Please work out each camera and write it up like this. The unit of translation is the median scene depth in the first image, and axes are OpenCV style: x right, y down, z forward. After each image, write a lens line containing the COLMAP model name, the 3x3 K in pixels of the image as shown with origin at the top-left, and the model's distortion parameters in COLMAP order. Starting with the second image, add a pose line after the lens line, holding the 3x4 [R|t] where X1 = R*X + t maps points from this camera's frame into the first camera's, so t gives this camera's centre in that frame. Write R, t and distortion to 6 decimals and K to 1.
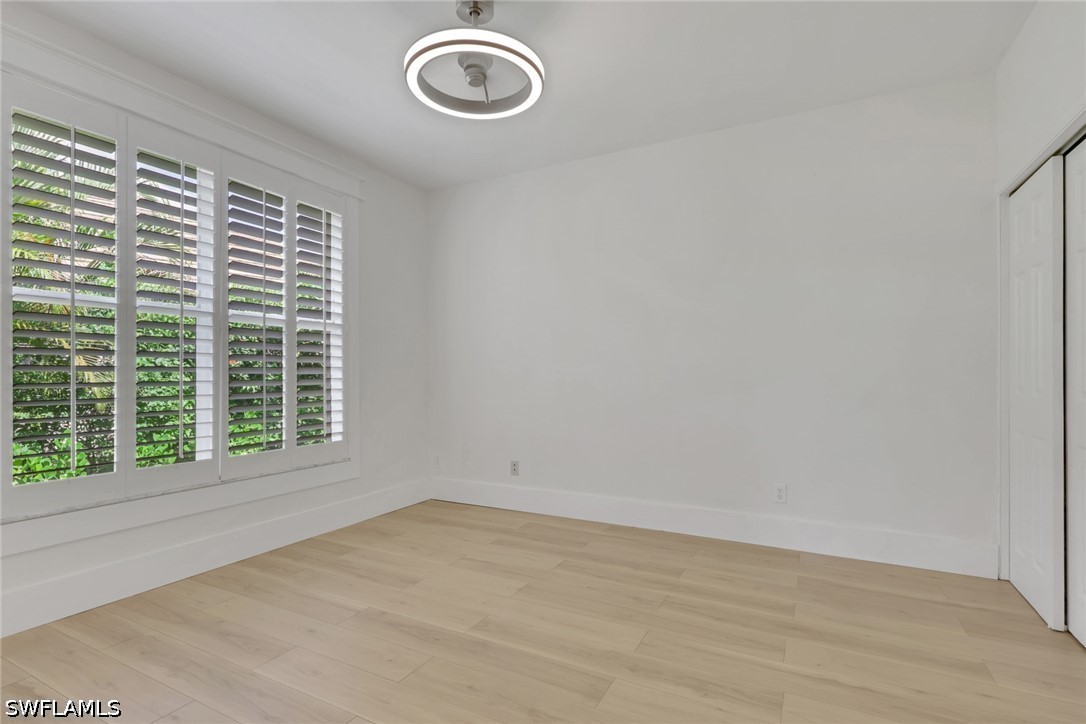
lens RADIAL K [[520.9, 0, 543.1], [0, 520.9, 373.2], [0, 0, 1]] dist [-0.003420, 0.000270]
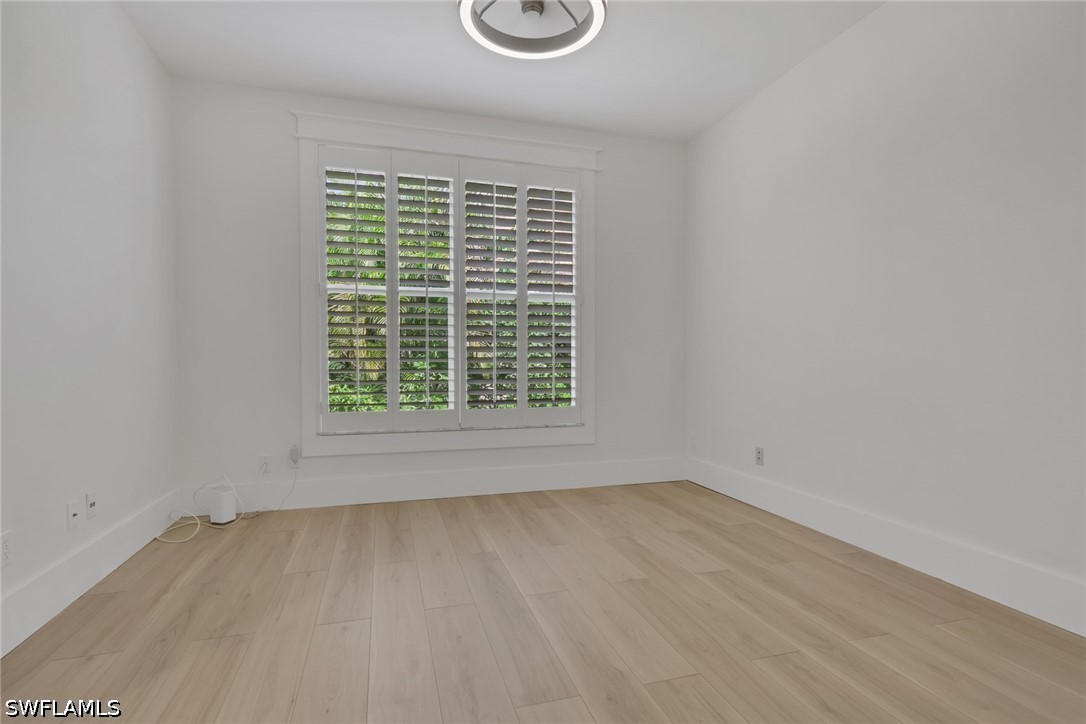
lens RADIAL K [[538.2, 0, 540.9], [0, 538.2, 369.0], [0, 0, 1]] dist [-0.002455, 0.000542]
pose [[0.705025, 0.018028, -0.708953, 0.415390], [-0.000666, 0.999693, 0.024759, 0.034197], [0.709182, -0.016984, 0.704821, 0.228451]]
